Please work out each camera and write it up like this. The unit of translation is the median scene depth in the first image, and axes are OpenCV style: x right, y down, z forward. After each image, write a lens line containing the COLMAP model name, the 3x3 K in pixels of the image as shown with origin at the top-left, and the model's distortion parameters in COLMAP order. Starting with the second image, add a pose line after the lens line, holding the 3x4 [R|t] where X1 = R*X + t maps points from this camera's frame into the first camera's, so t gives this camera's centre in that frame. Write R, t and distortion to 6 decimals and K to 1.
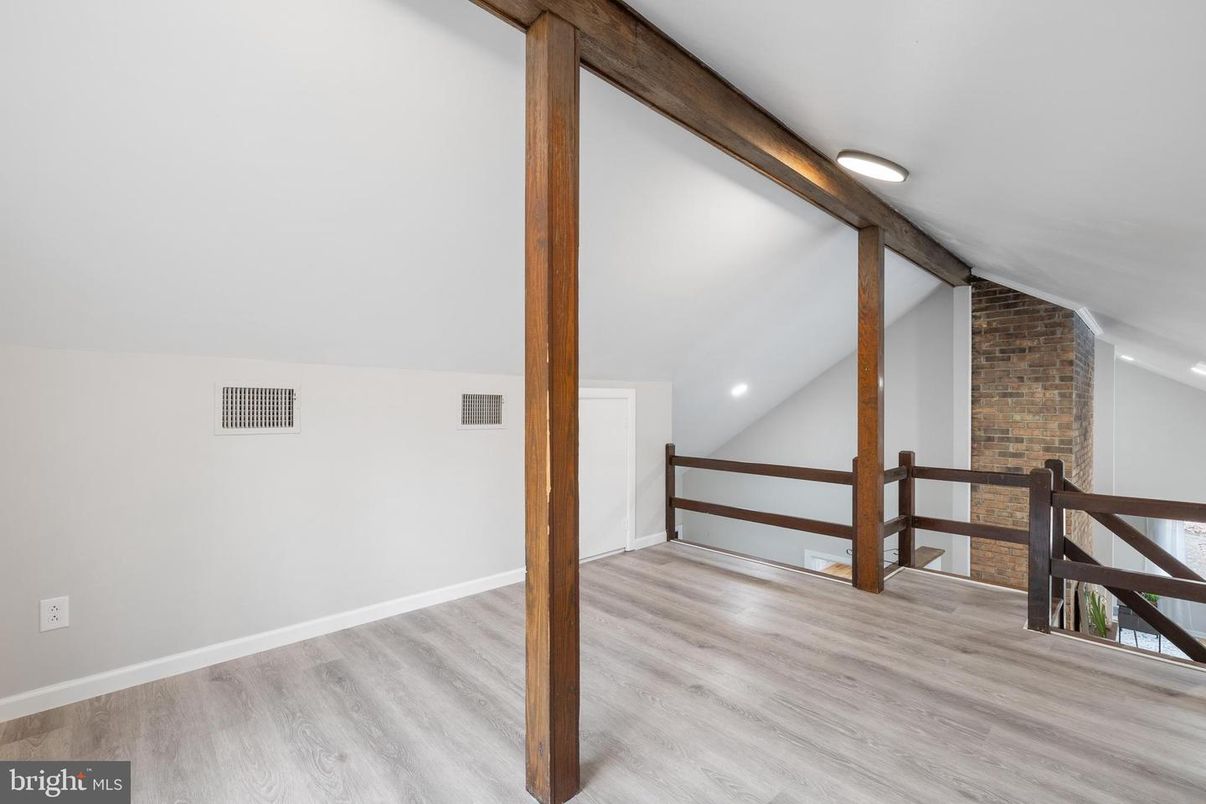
lens RADIAL K [[522.4, 0, 601.4], [0, 522.4, 409.9], [0, 0, 1]] dist [0.003073, 0.000506]
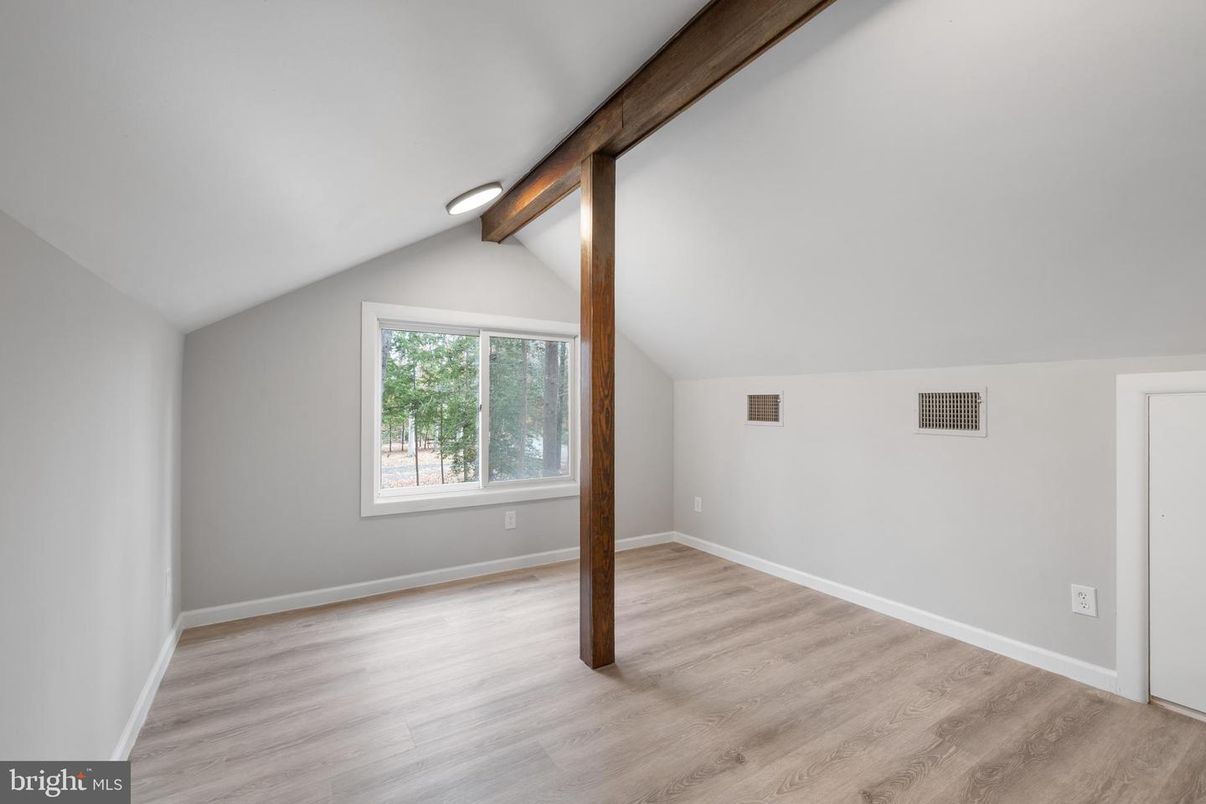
lens RADIAL K [[505.6, 0, 605.4], [0, 505.6, 402.6], [0, 0, 1]] dist [0.001738, 0.000105]
pose [[-0.180878, -0.015544, -0.983383, 0.867881], [-0.016250, 0.999786, -0.012815, 0.006652], [0.983371, 0.013662, -0.181091, 0.829036]]
